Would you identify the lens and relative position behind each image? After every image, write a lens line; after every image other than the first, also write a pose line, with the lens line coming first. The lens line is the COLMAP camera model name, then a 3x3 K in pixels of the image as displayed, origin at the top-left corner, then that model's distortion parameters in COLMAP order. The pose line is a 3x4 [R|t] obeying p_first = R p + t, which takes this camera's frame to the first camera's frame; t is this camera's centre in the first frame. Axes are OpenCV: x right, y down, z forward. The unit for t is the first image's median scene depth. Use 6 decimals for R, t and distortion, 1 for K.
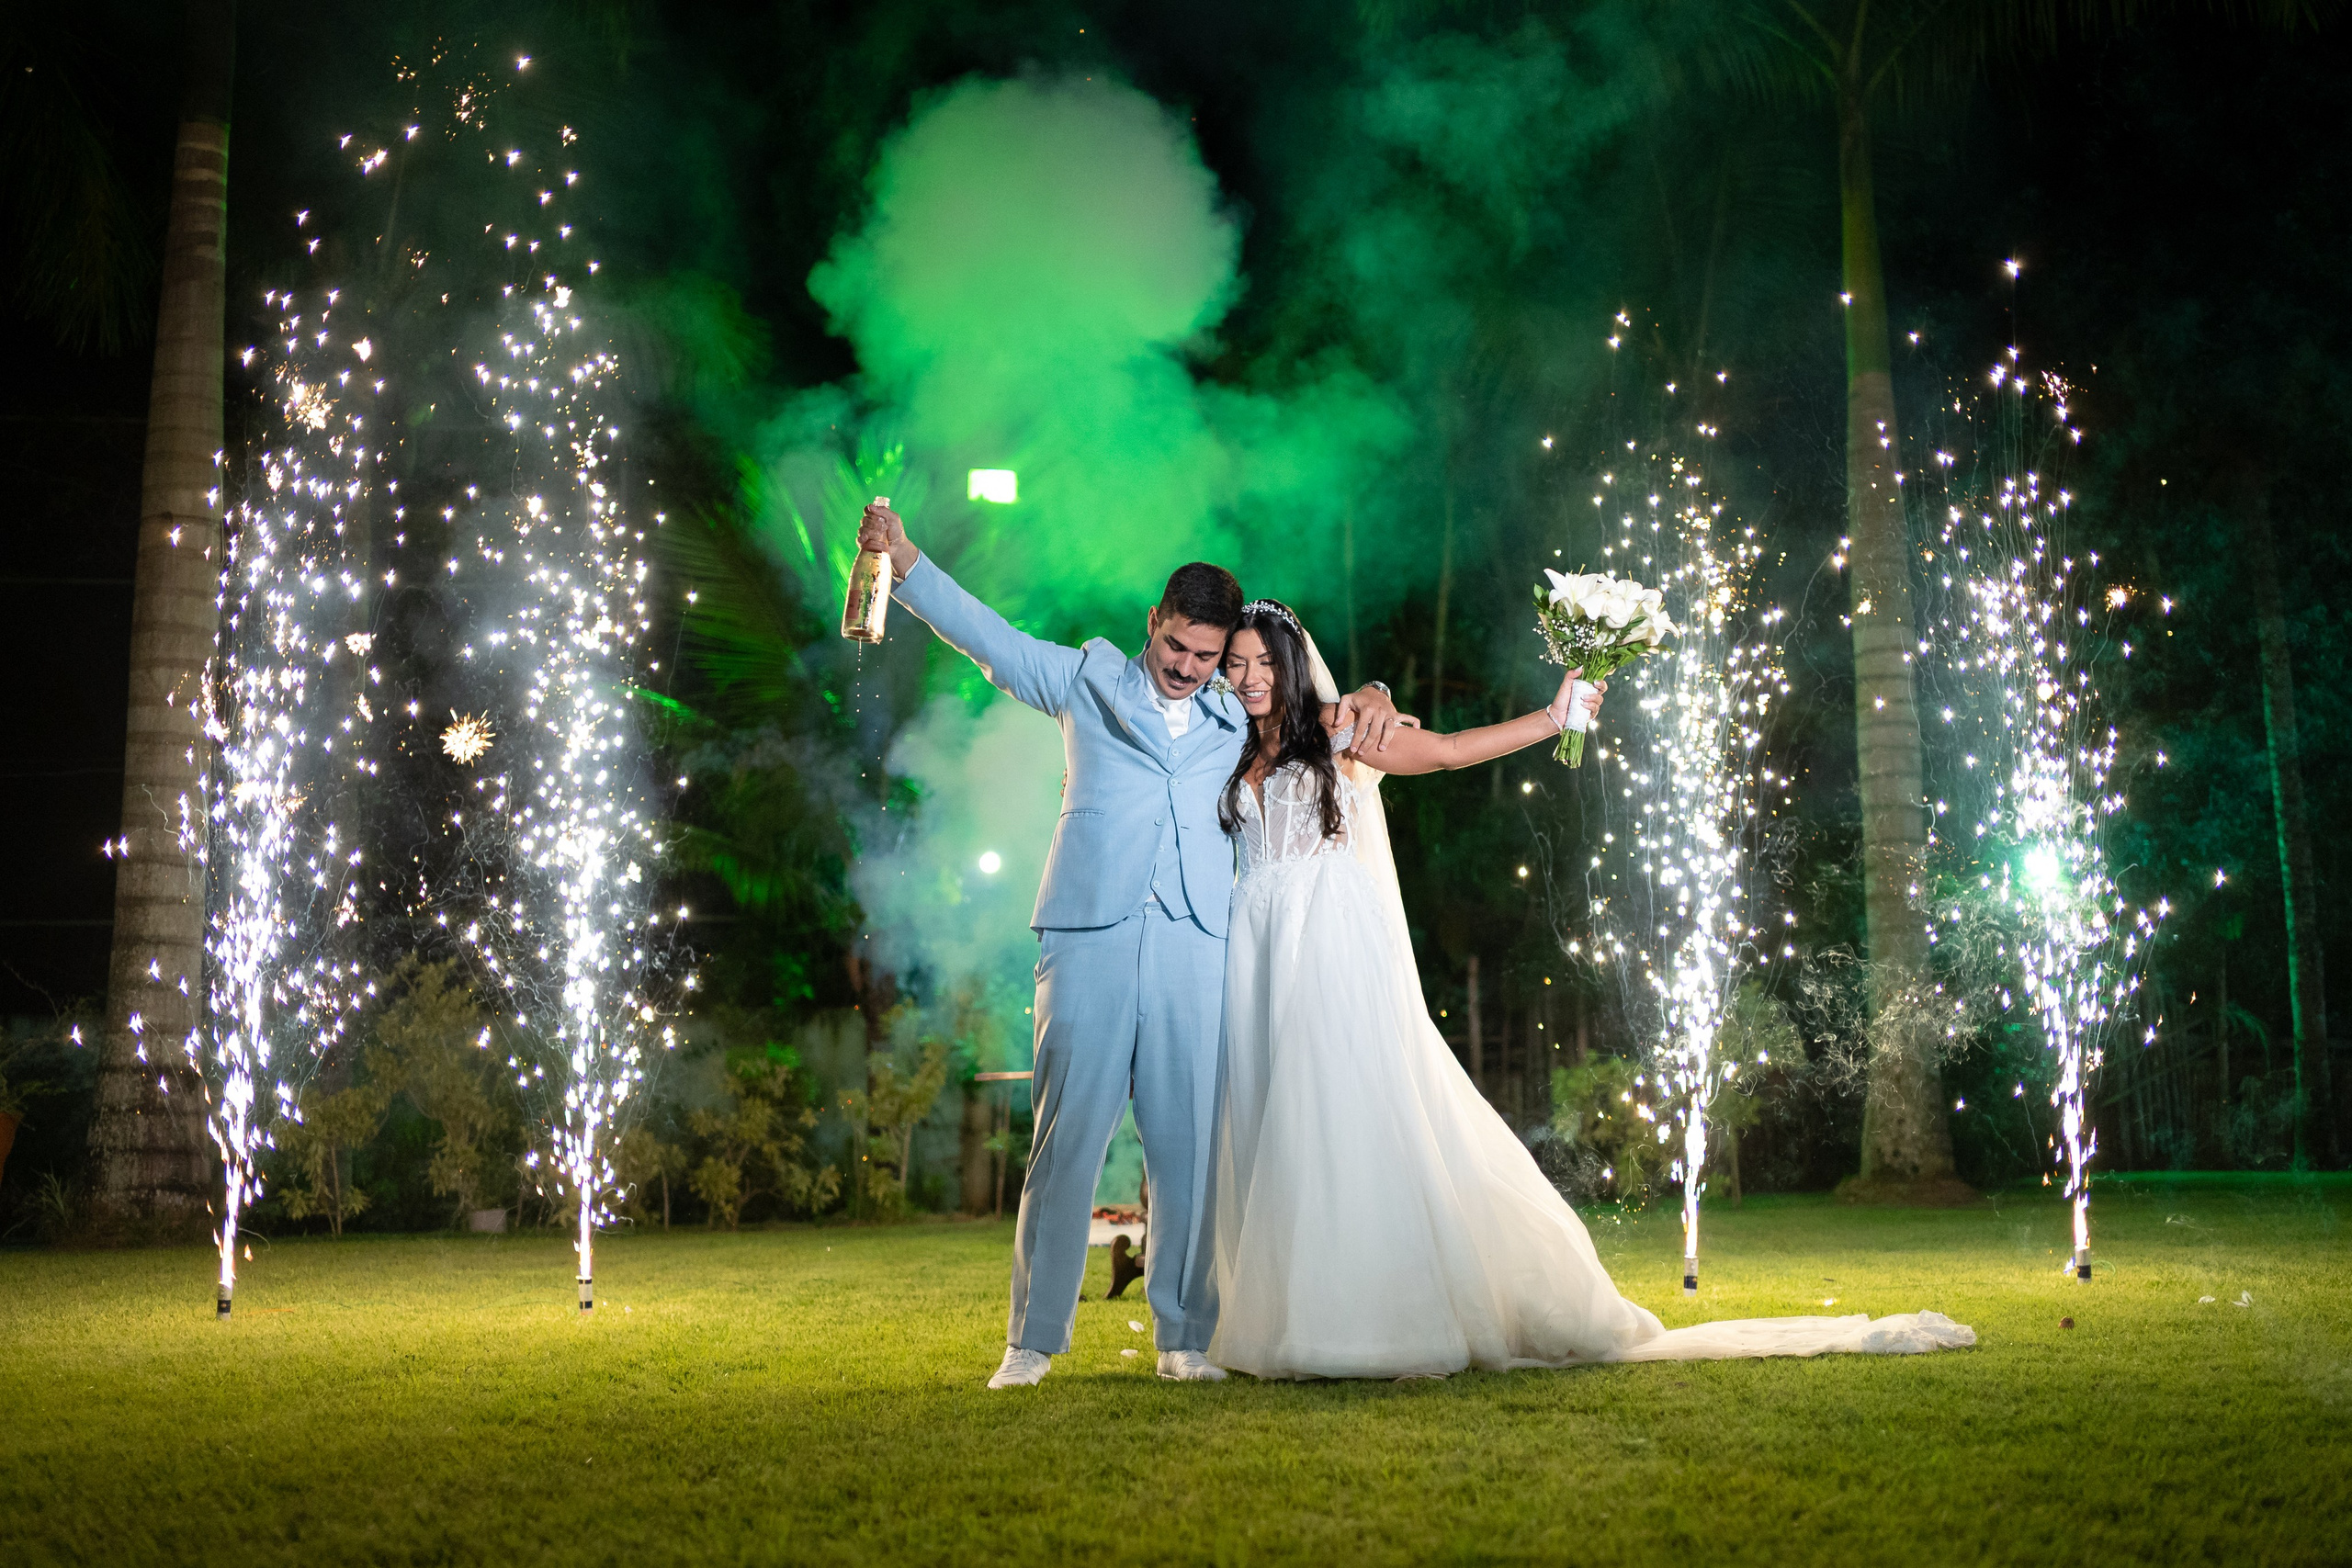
lens RADIAL K [[2460.9, 0, 1189.3], [0, 2460.9, 791.2], [0, 0, 1]] dist [-0.002376, 0.000000]
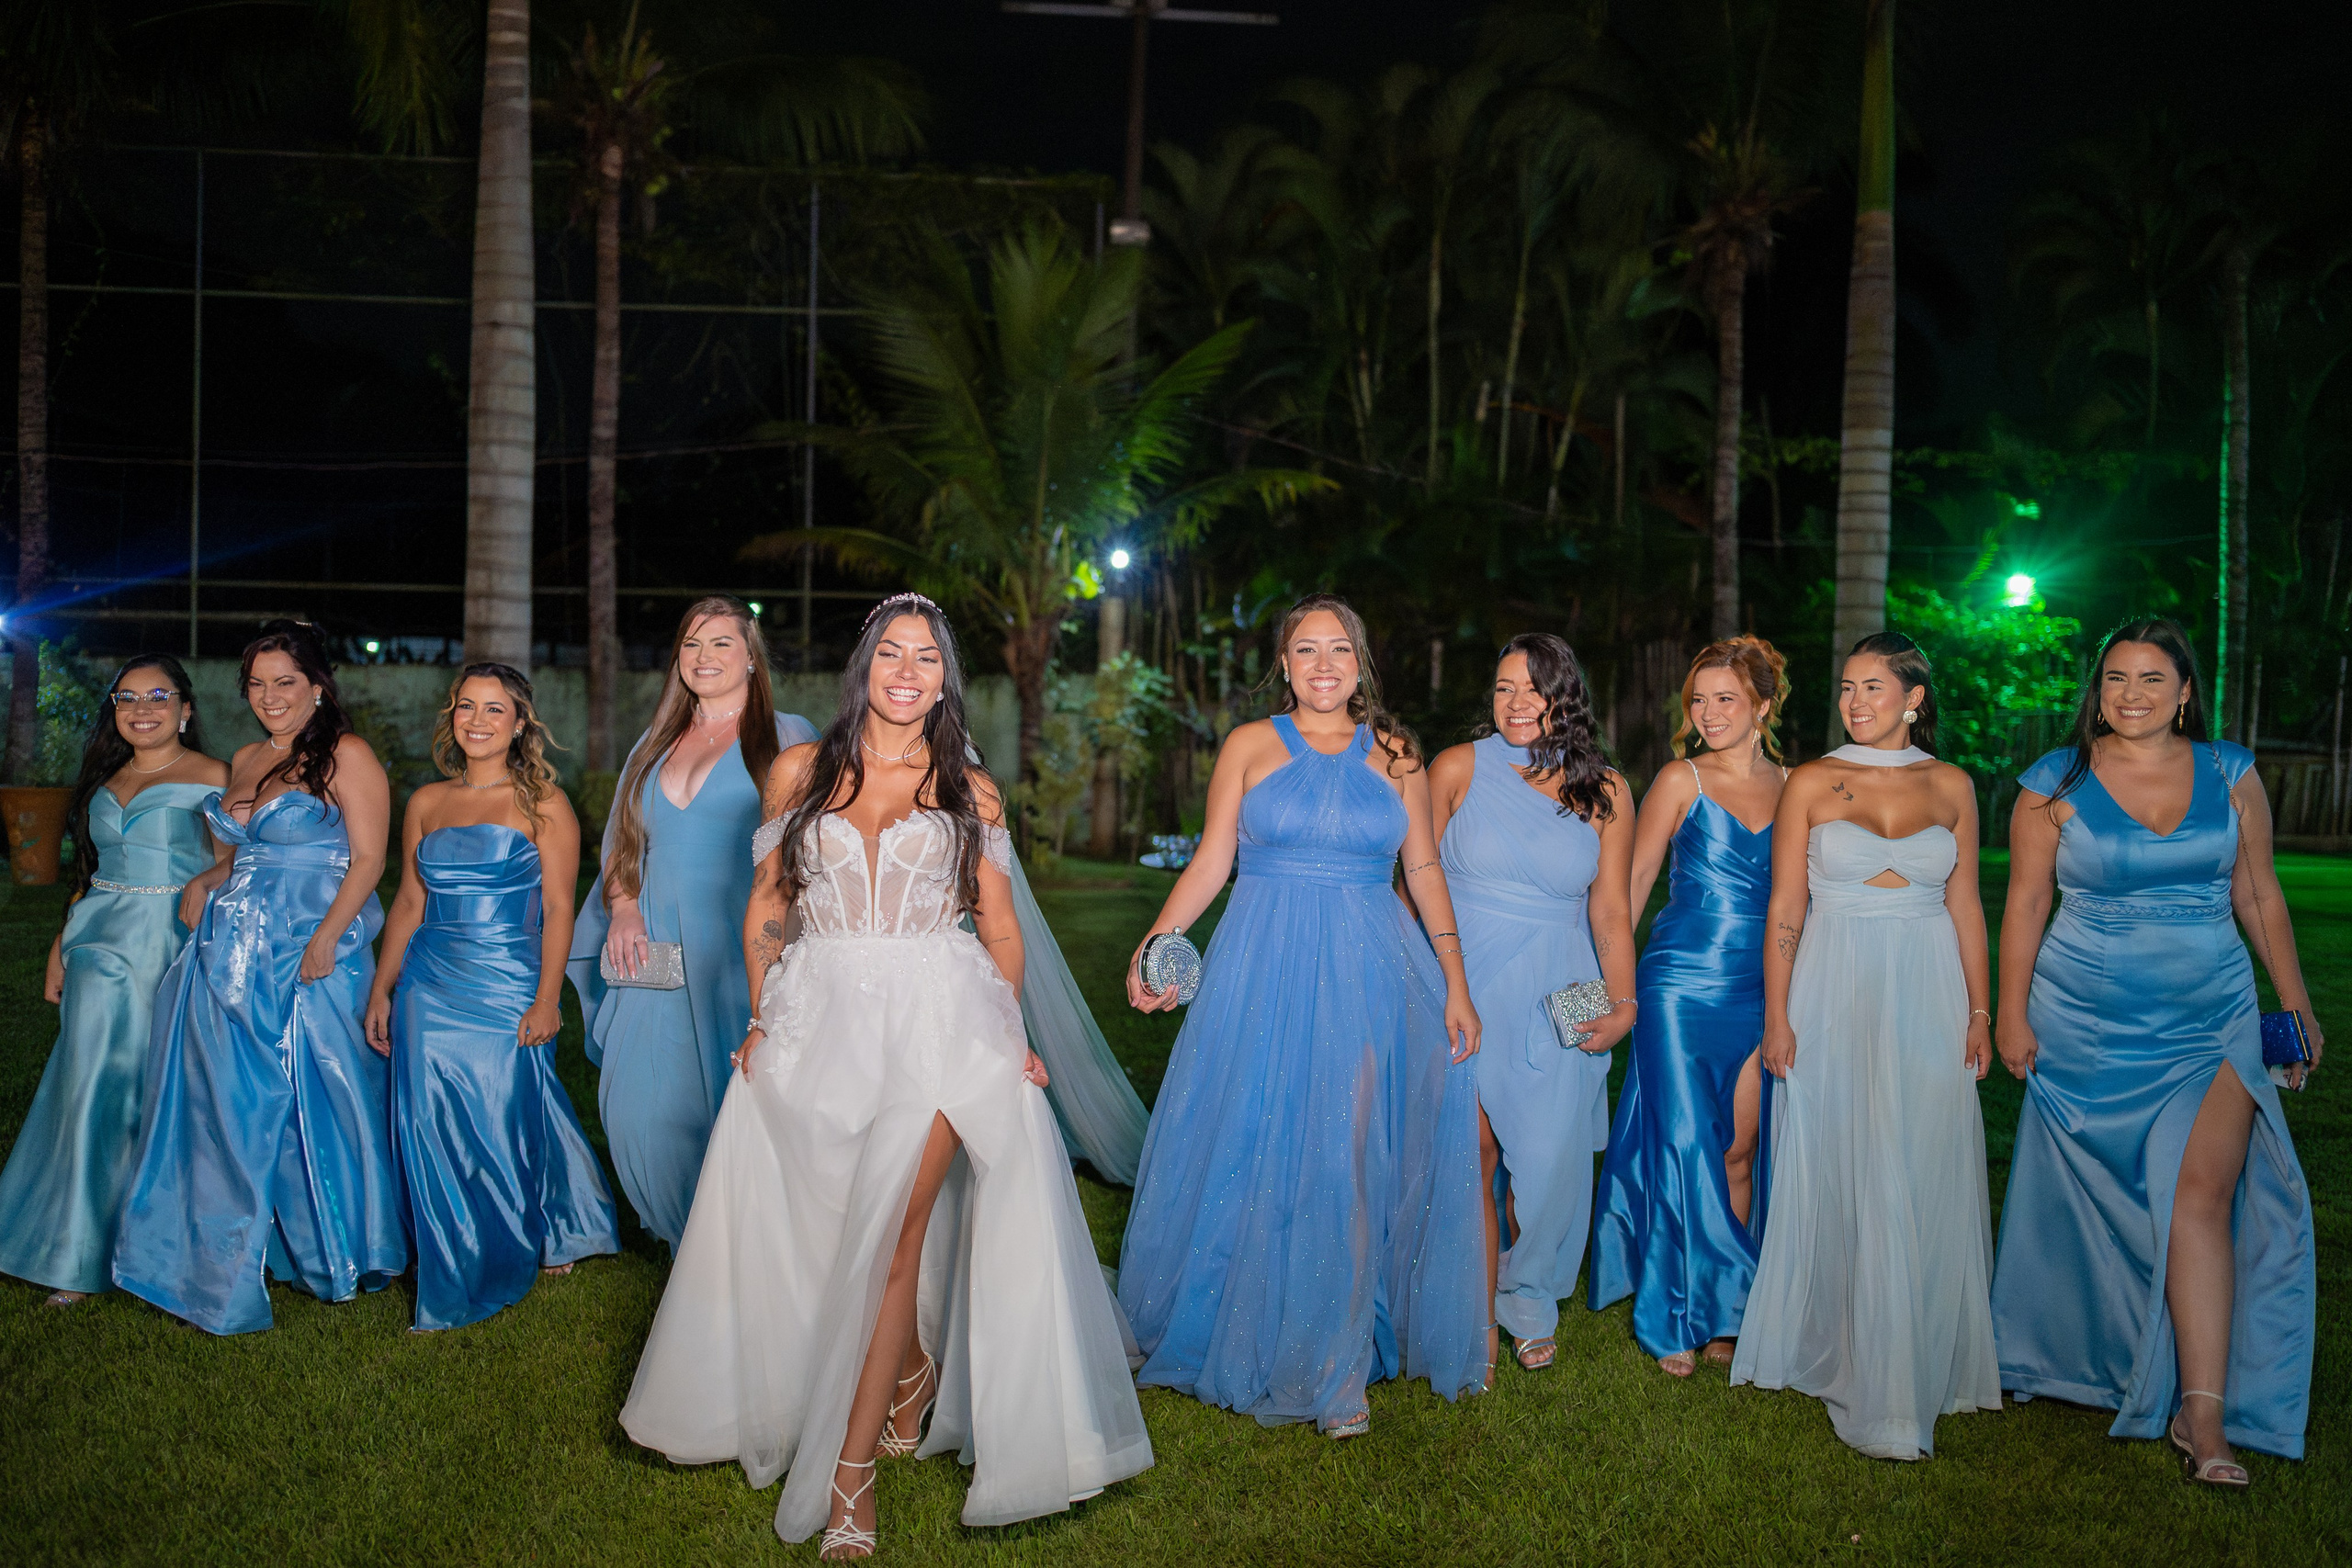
lens RADIAL K [[2360.6, 0, 1166.1], [0, 2360.6, 796.3], [0, 0, 1]] dist [-0.002339, 0.000000]
pose [[0.998300, 0.037705, -0.044450, -0.005439], [-0.029098, 0.983155, 0.180442, -0.100102], [0.050504, -0.178842, 0.982581, -0.221067]]
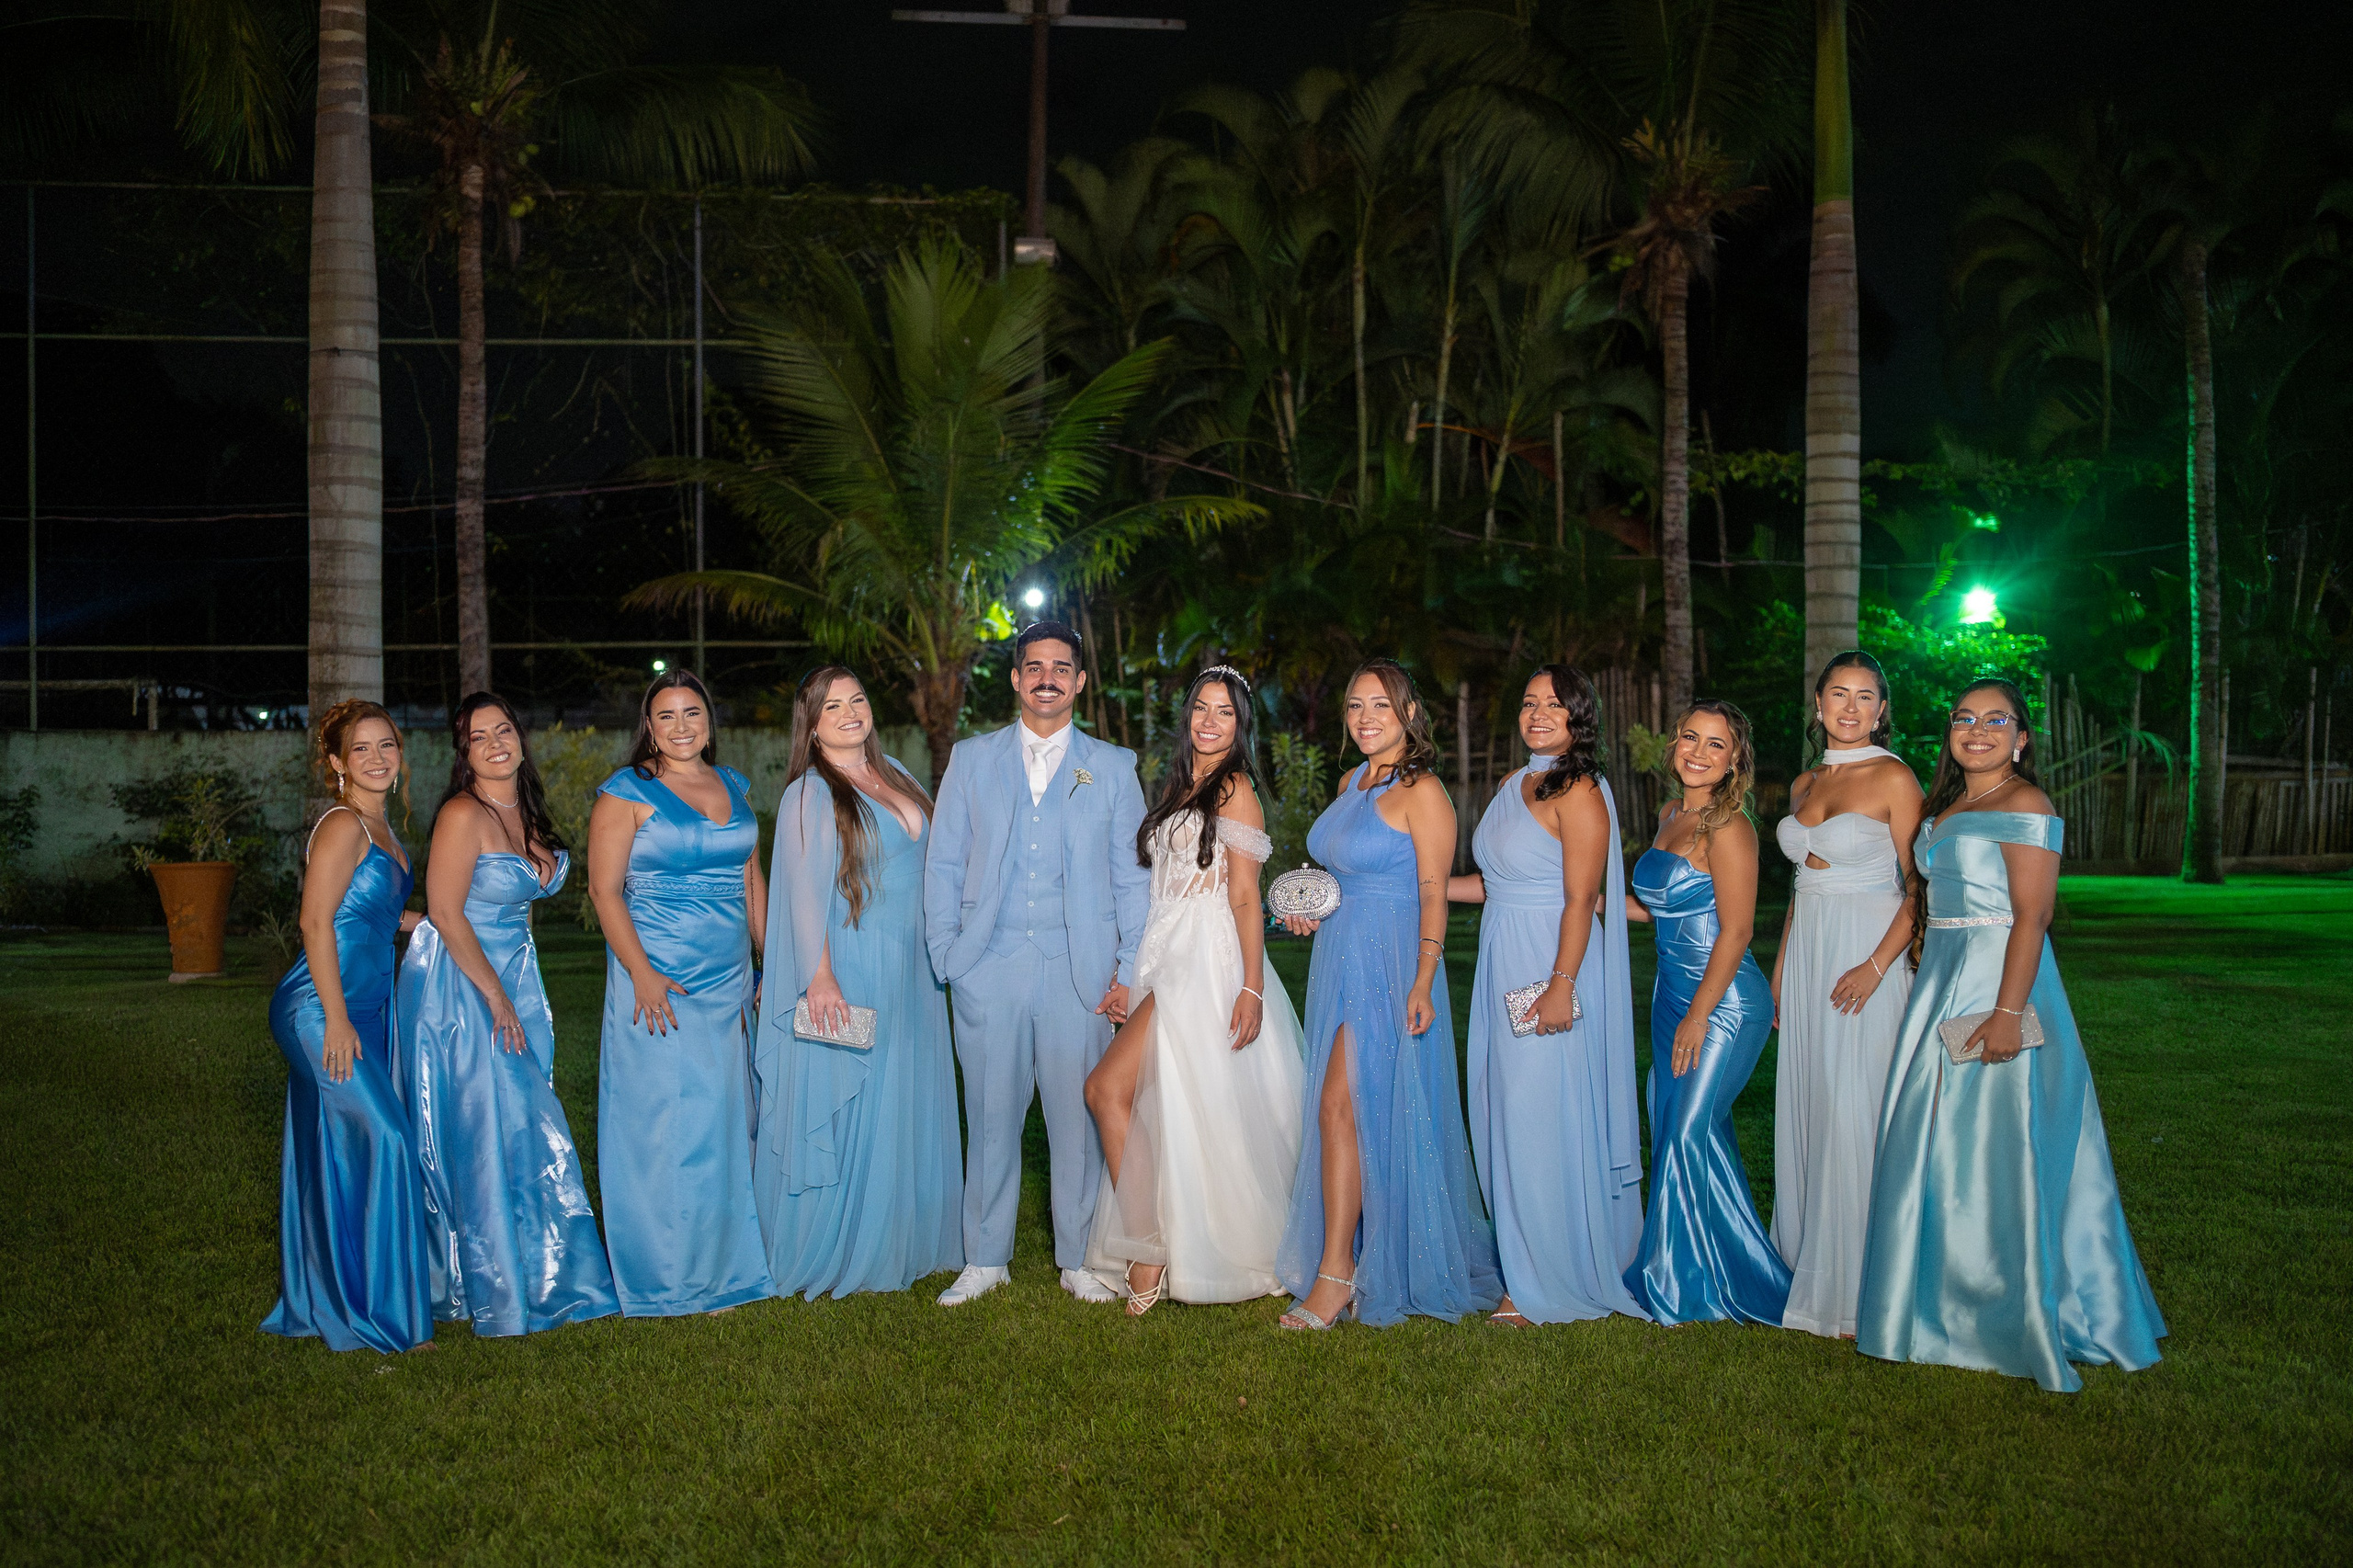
lens RADIAL K [[2361.8, 0, 1165.2], [0, 2361.8, 800.9], [0, 0, 1]] dist [-0.002339, 0.000000]
pose [[0.999883, 0.008744, -0.012551, -0.010908], [-0.006588, 0.986678, 0.162553, -0.084479], [0.013805, -0.162451, 0.986620, -0.115673]]
